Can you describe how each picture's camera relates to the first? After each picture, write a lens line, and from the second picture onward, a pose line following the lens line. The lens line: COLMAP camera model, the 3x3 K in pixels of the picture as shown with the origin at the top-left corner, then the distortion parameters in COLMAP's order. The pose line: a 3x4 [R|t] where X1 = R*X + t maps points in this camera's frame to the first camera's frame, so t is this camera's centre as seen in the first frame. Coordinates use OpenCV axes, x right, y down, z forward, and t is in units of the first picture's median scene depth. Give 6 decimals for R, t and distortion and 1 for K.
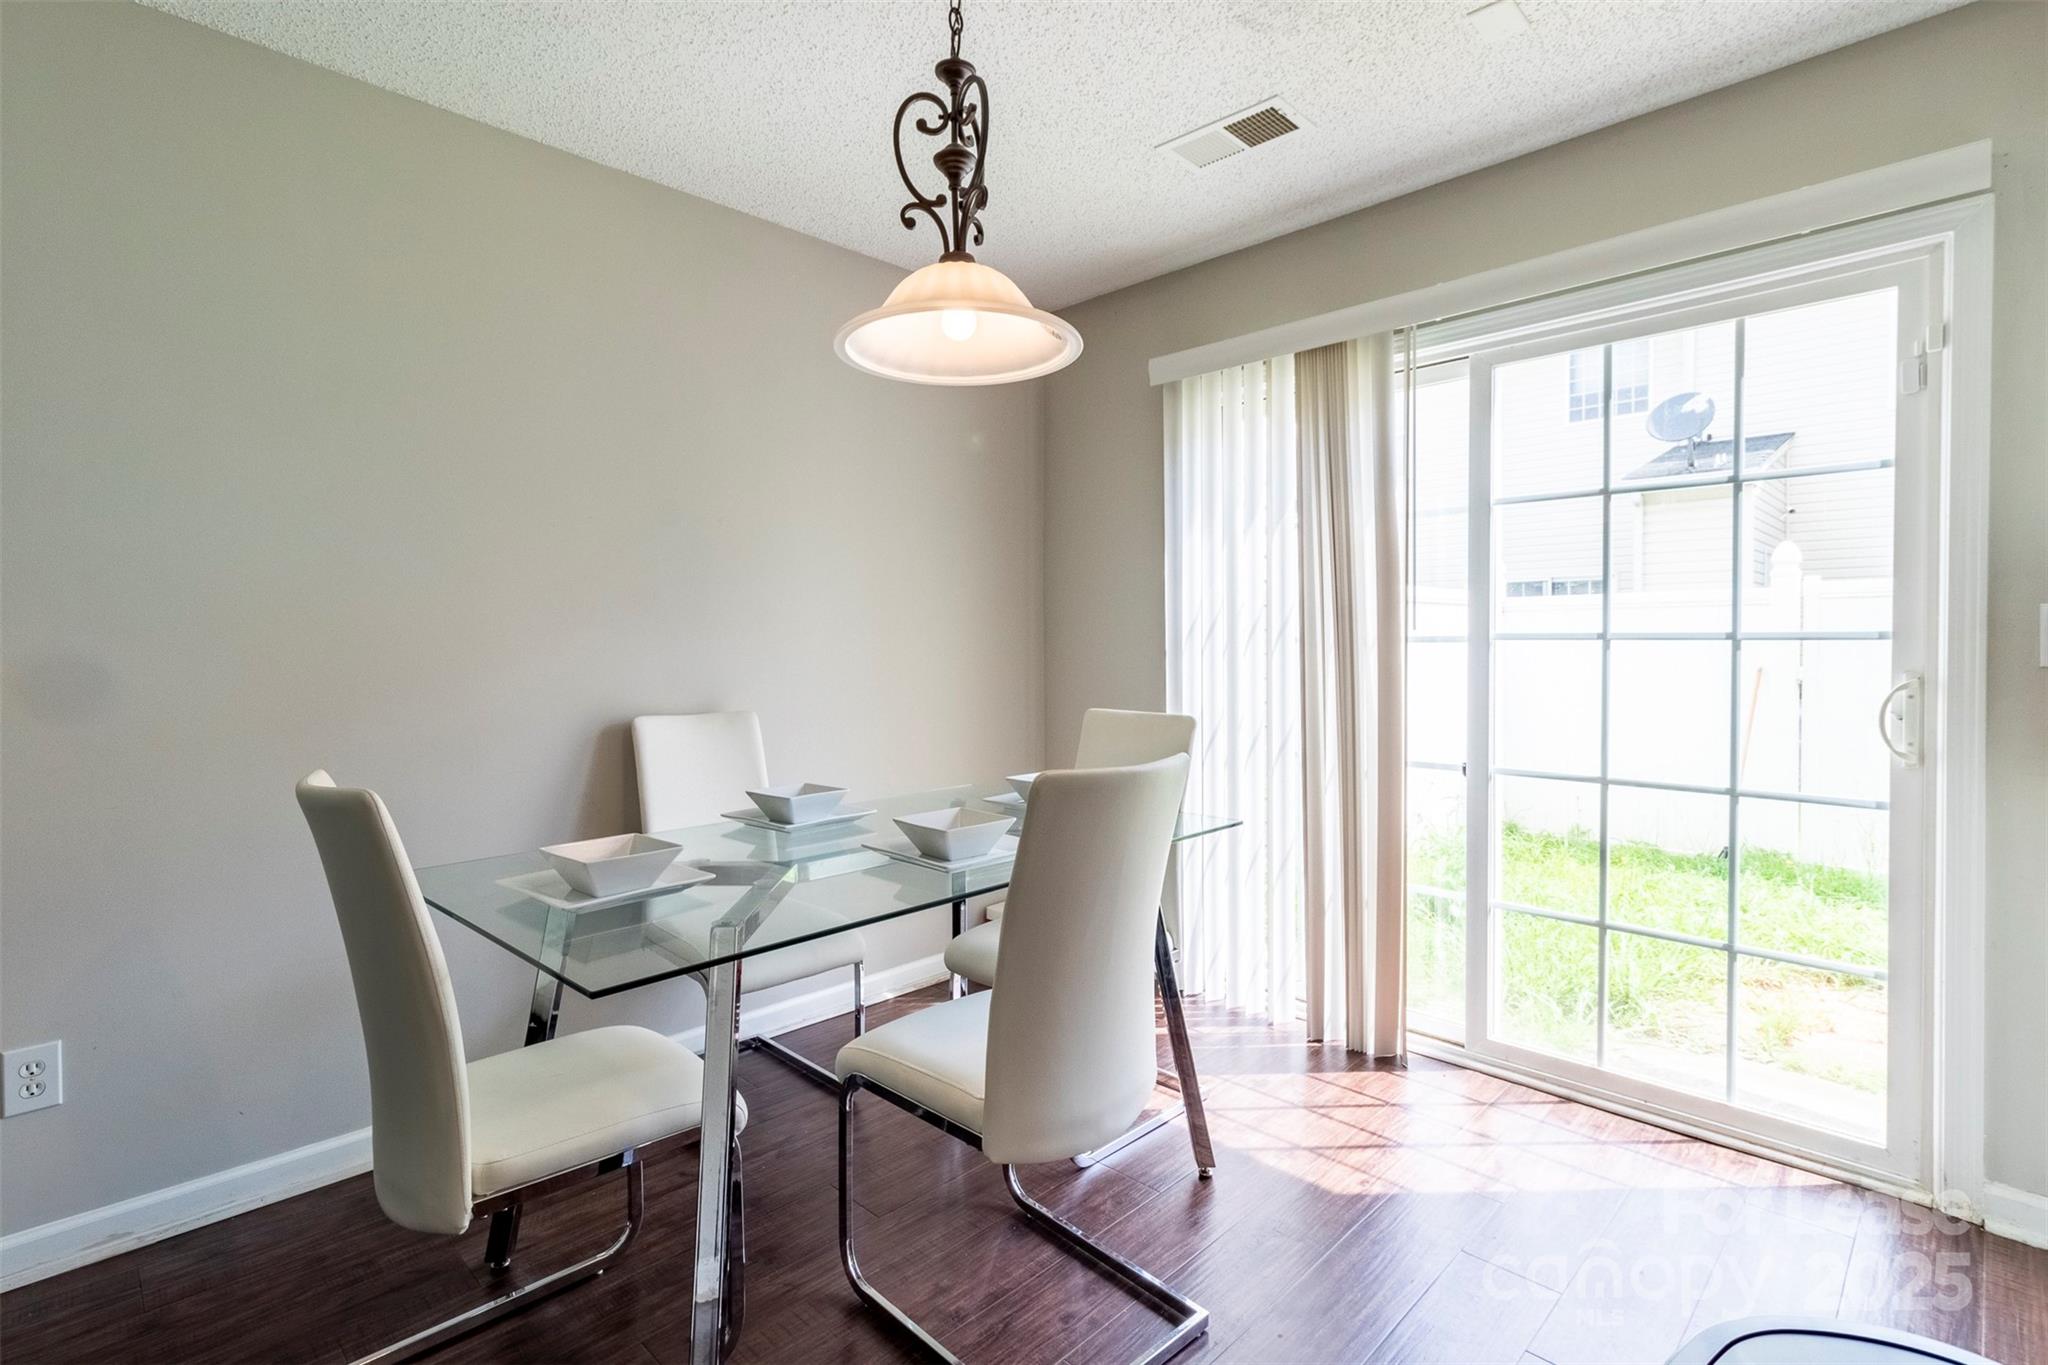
lens RADIAL K [[968.8, 0, 1029.6], [0, 968.8, 663.8], [0, 0, 1]] dist [0.005773, 0.000332]
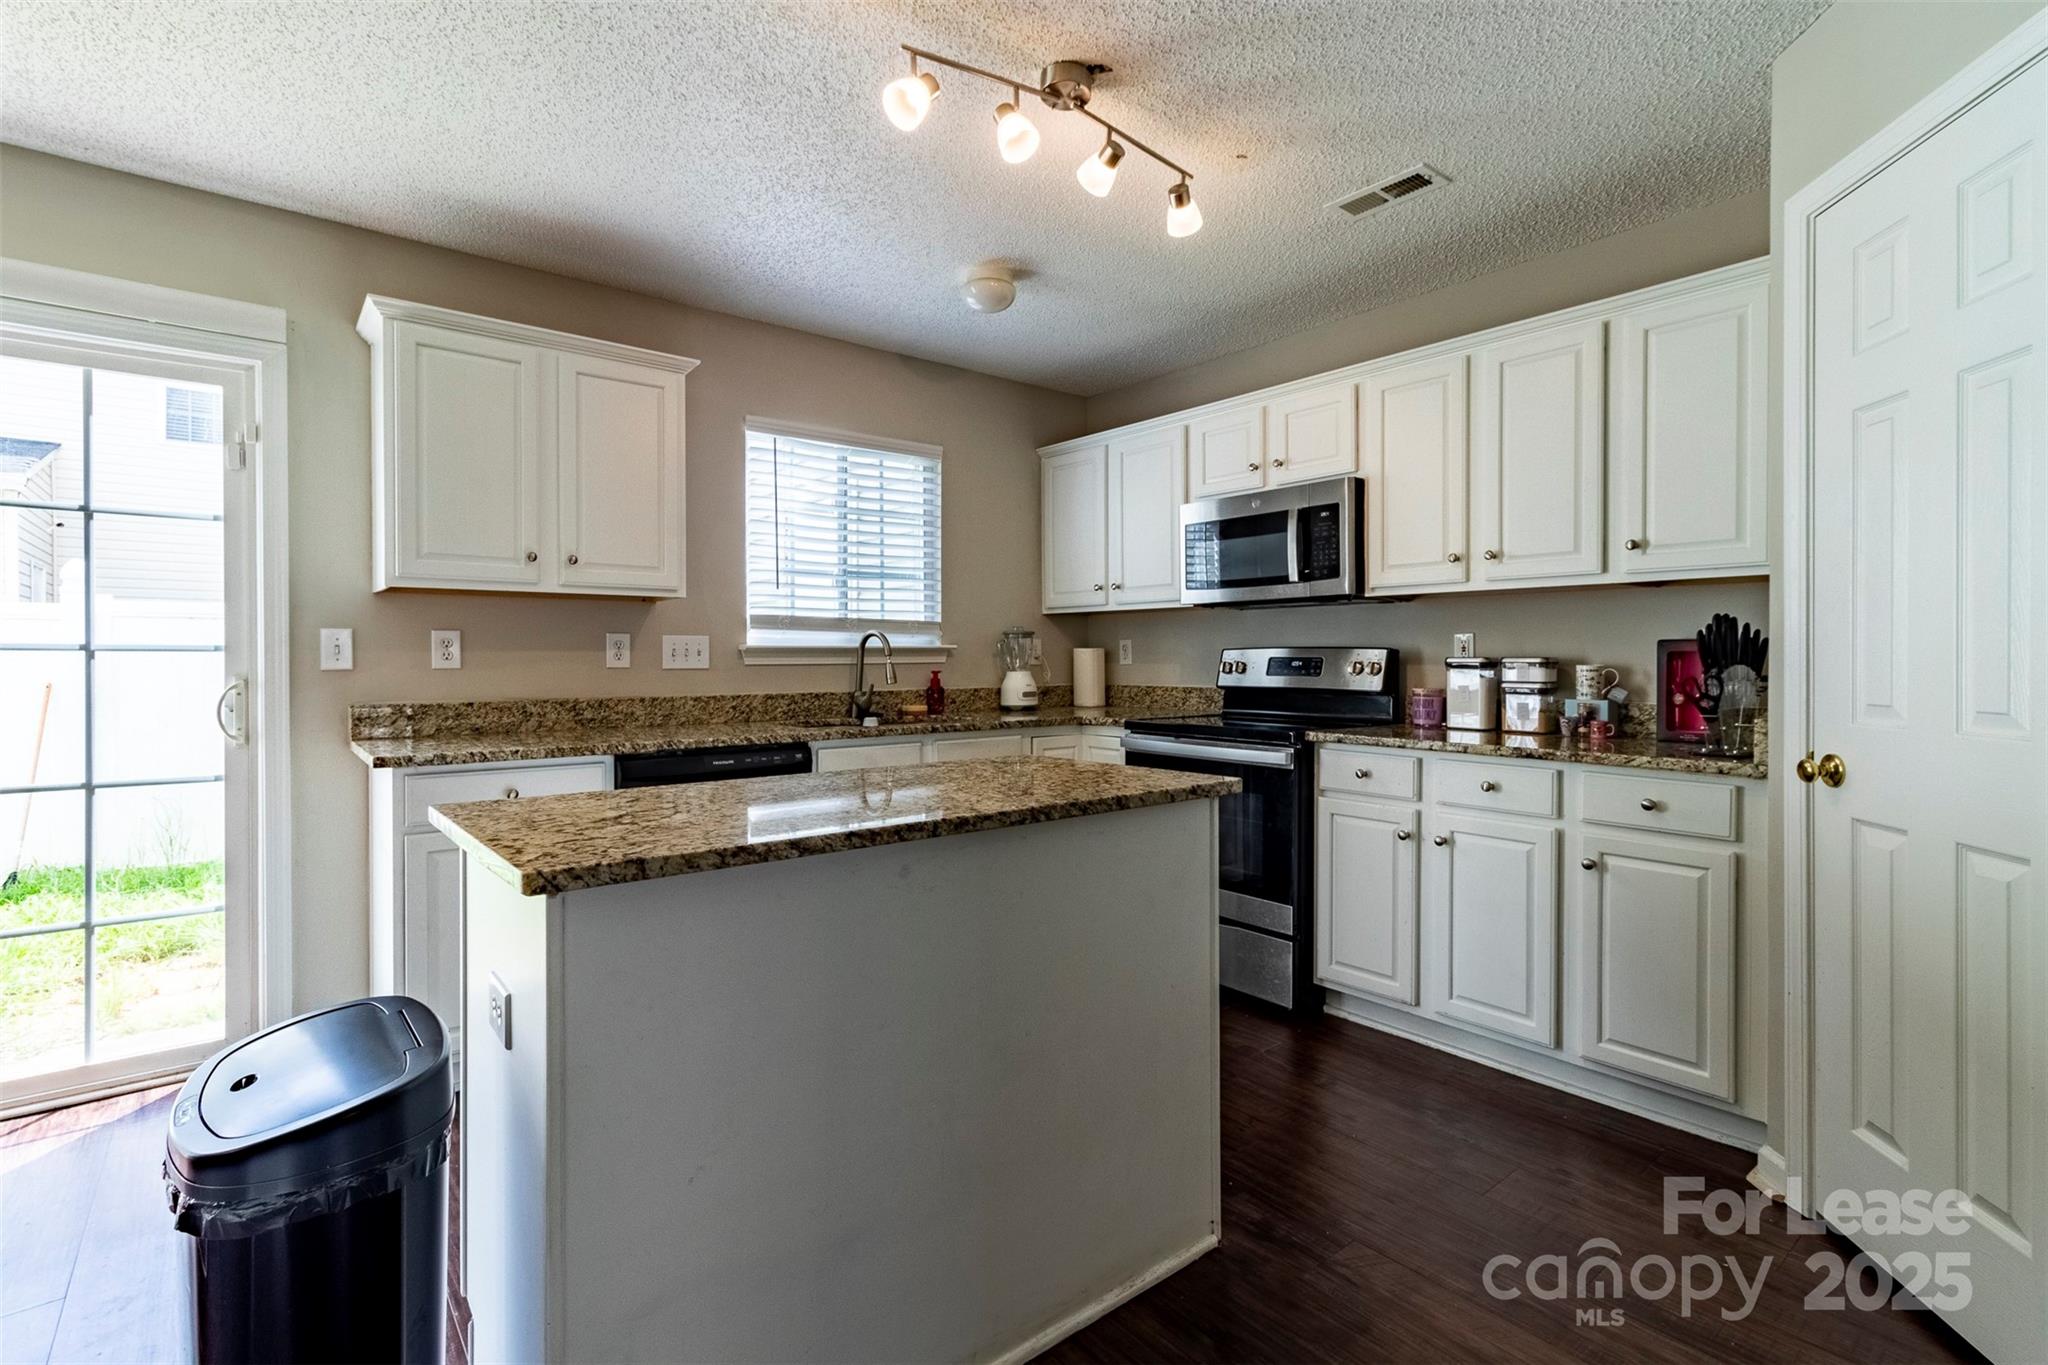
lens RADIAL K [[968.8, 0, 1035.5], [0, 968.8, 663.3], [0, 0, 1]] dist [0.005773, 0.000332]
pose [[0.096078, 0.000711, 0.995374, -0.325890], [0.020736, 0.999781, -0.002716, 0.017637], [-0.995158, 0.020901, 0.096042, -0.224998]]
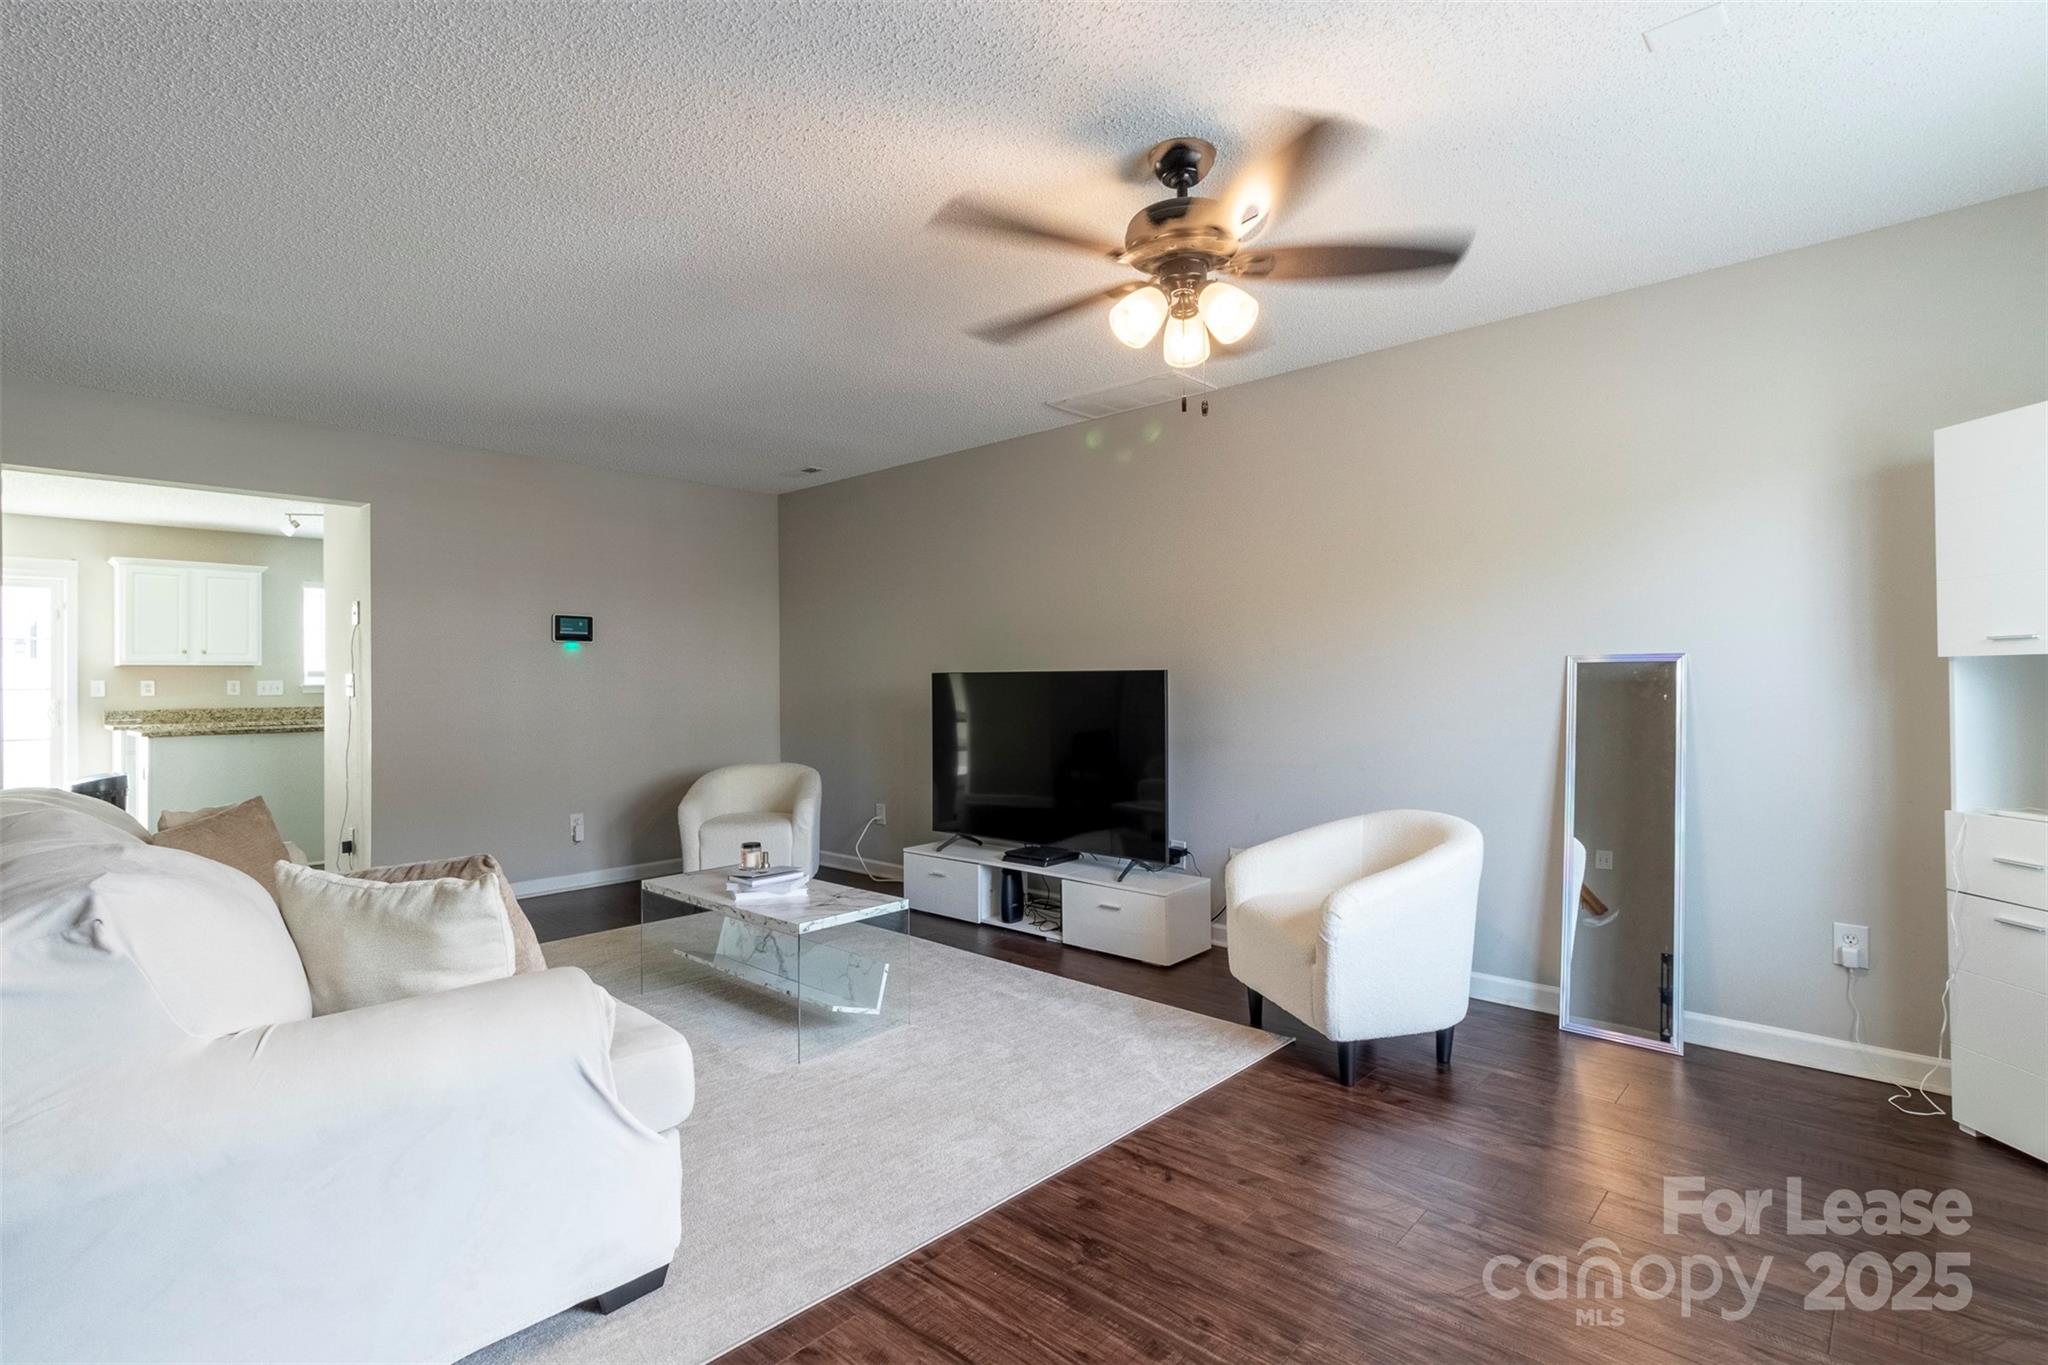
lens RADIAL K [[968.8, 0, 1020.3], [0, 968.8, 683.9], [0, 0, 1]] dist [0.005773, 0.000332]
pose [[-0.025321, 0.004348, 0.999670, -2.678988], [0.027701, 0.999610, -0.003646, 0.062031], [-0.999295, 0.027599, -0.025432, -2.370108]]
